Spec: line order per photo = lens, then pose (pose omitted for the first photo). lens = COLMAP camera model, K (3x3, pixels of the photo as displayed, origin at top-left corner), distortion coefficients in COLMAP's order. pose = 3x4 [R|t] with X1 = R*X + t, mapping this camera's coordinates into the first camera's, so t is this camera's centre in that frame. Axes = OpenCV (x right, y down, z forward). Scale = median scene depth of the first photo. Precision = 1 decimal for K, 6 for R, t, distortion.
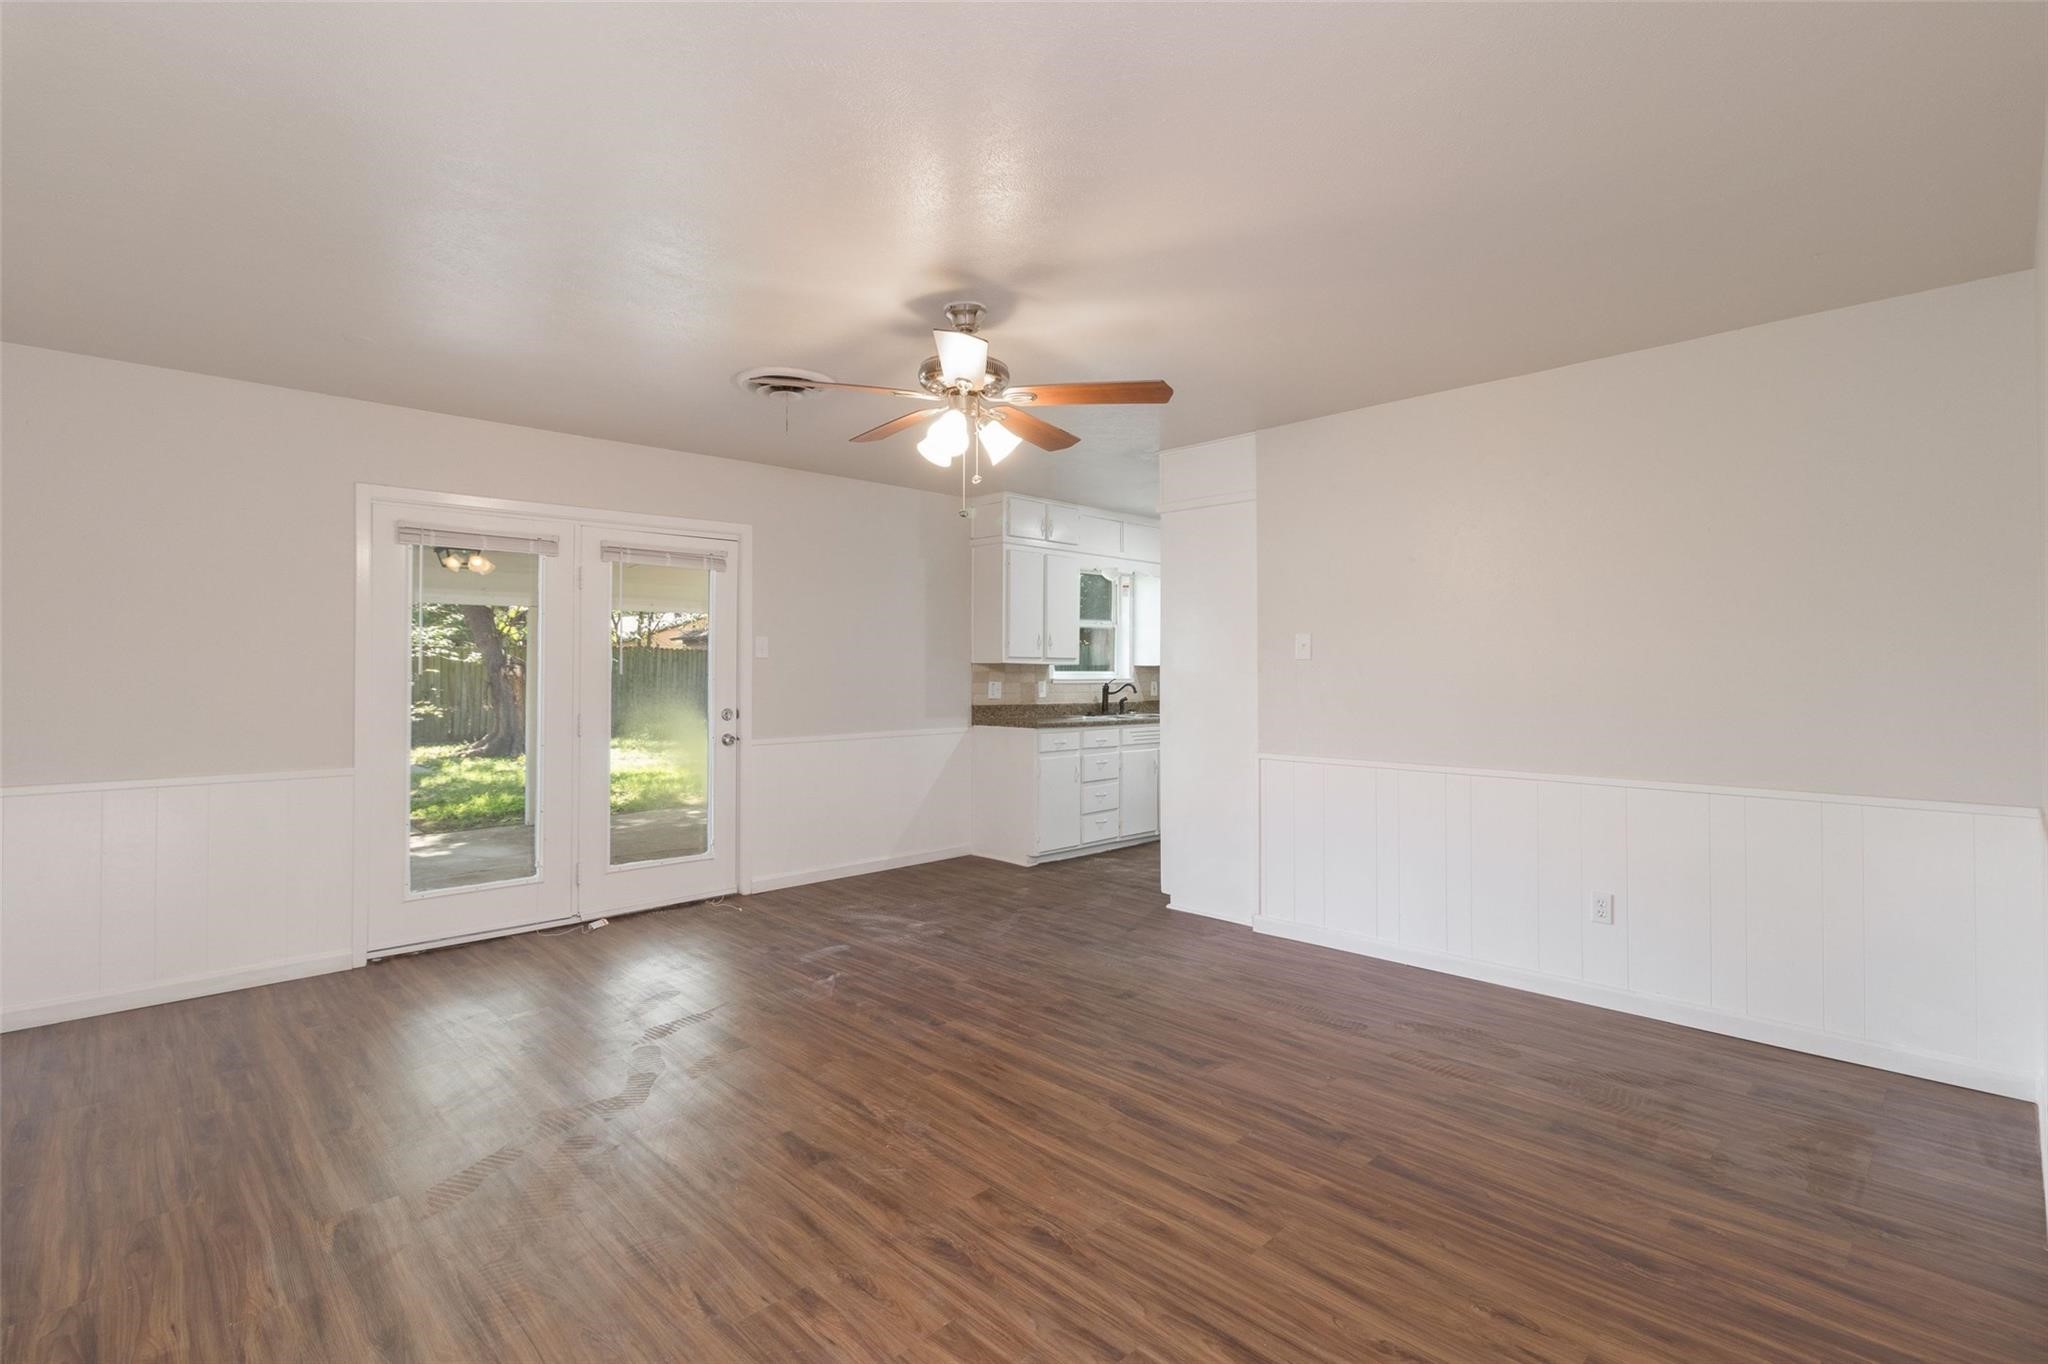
lens RADIAL K [[949.6, 0, 1008.1], [0, 949.6, 670.0], [0, 0, 1]] dist [0.001339, -0.000053]
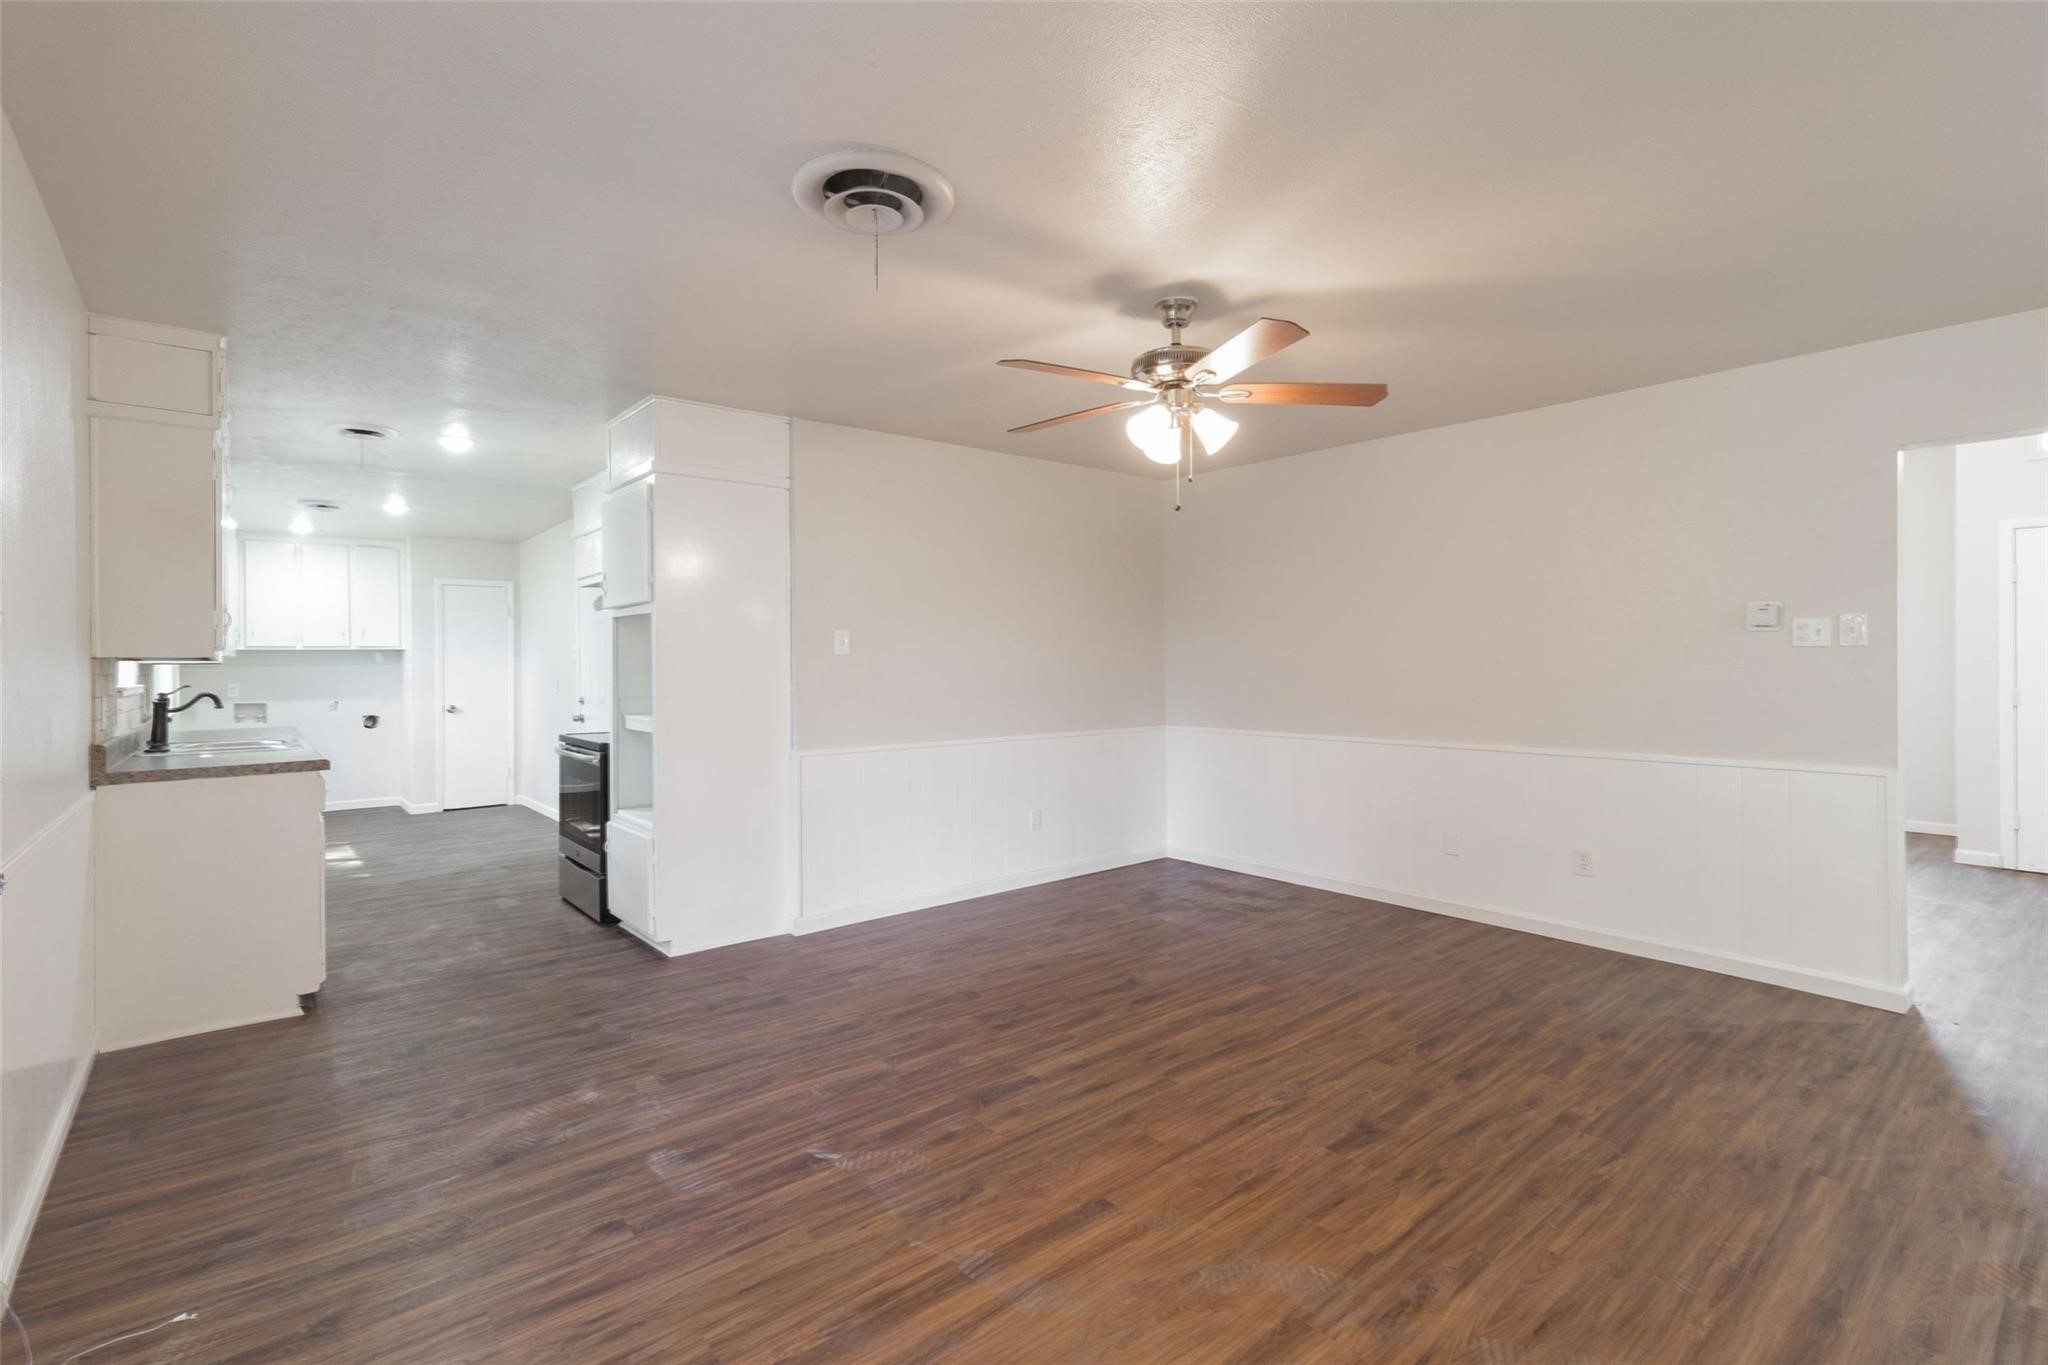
lens RADIAL K [[949.6, 0, 1008.1], [0, 949.6, 670.5], [0, 0, 1]] dist [0.001339, -0.000053]
pose [[0.073588, -0.008211, 0.997255, -0.877847], [0.007439, 0.999943, 0.007684, -0.000194], [-0.997261, 0.006853, 0.073645, 0.913480]]
